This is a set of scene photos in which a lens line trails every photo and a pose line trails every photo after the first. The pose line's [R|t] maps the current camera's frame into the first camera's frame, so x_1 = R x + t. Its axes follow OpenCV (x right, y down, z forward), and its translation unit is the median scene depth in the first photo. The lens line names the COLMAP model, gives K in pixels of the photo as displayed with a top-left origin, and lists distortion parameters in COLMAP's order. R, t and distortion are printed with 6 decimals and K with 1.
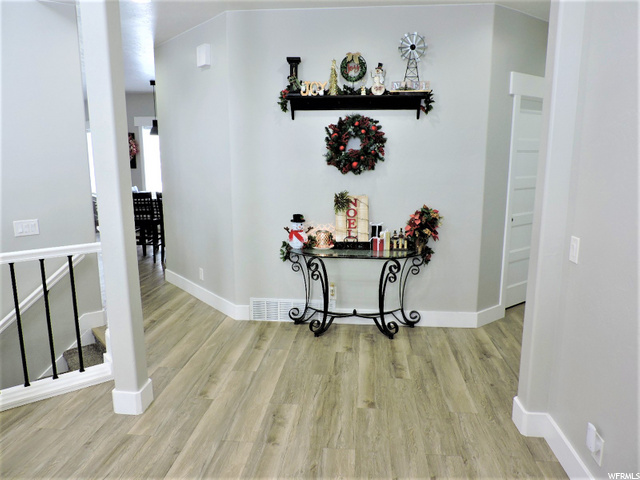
lens RADIAL K [[455.4, 0, 326.3], [0, 455.4, 240.4], [0, 0, 1]] dist [-0.019390, 0.006356]
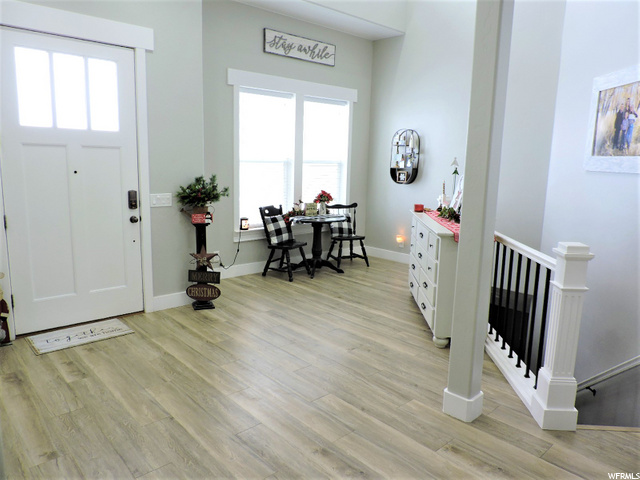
lens RADIAL K [[455.4, 0, 320.3], [0, 455.4, 239.6], [0, 0, 1]] dist [-0.019390, 0.006356]
pose [[-0.673052, 0.109946, -0.731377, 0.353224], [-0.161193, 0.943310, 0.290144, -0.172872], [0.721816, 0.313175, -0.617174, 0.947266]]
